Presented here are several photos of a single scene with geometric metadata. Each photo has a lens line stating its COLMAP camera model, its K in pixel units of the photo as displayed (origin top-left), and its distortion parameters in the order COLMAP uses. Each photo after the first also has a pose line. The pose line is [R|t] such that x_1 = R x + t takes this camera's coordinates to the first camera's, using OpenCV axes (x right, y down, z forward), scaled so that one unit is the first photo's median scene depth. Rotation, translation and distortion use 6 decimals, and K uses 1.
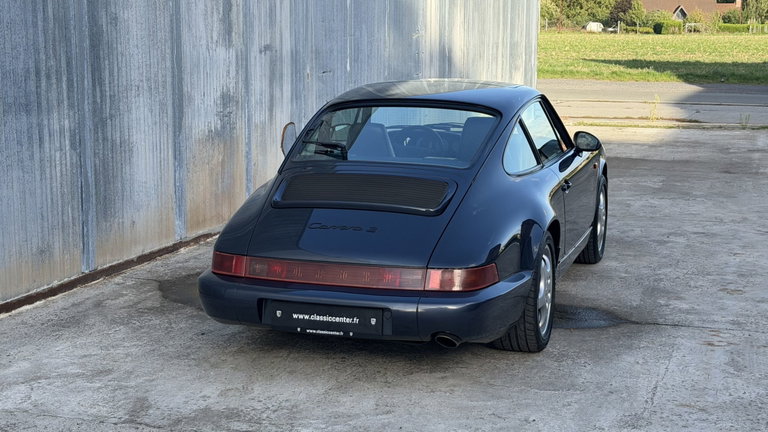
lens RADIAL K [[1144.3, 0, 384.0], [0, 1144.3, 216.0], [0, 0, 1]] dist [0.155161, -0.138410]
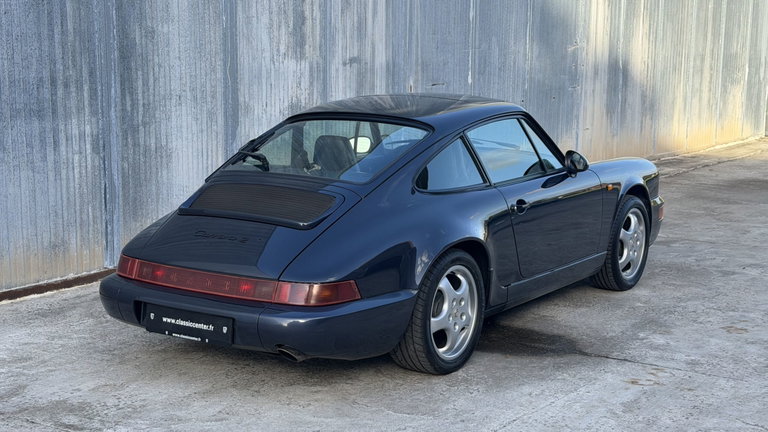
lens RADIAL K [[1144.3, 0, 384.0], [0, 1144.3, 216.0], [0, 0, 1]] dist [0.155161, -0.138410]
pose [[0.959282, 0.045939, -0.278689, 0.303192], [-0.048461, 0.998823, -0.002165, -0.010086], [0.278261, 0.015582, 0.960379, 0.042846]]
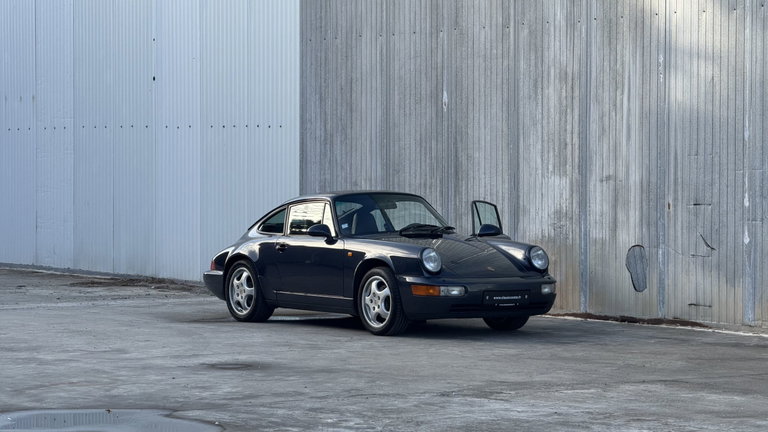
lens RADIAL K [[2254.5, 0, 384.0], [0, 2254.5, 216.0], [0, 0, 1]] dist [0.156205, 1.109964]
pose [[-0.592769, 0.006584, -0.805346, 2.716338], [-0.140609, 0.983762, 0.111537, -0.474046], [0.793003, 0.179354, -0.582218, 3.085731]]
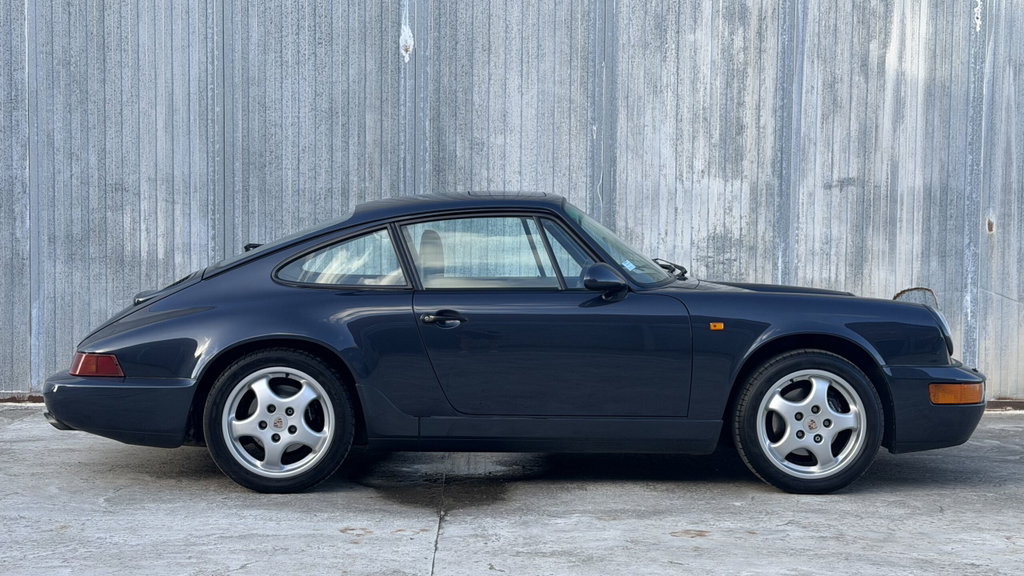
lens RADIAL K [[1525.7, 0, 512.0], [0, 1525.7, 288.0], [0, 0, 1]] dist [0.155161, -0.138410]
pose [[0.342337, 0.038088, -0.938805, 1.078312], [-0.163117, 0.986415, -0.019462, -0.032976], [0.925310, 0.159798, 0.343899, 0.656924]]
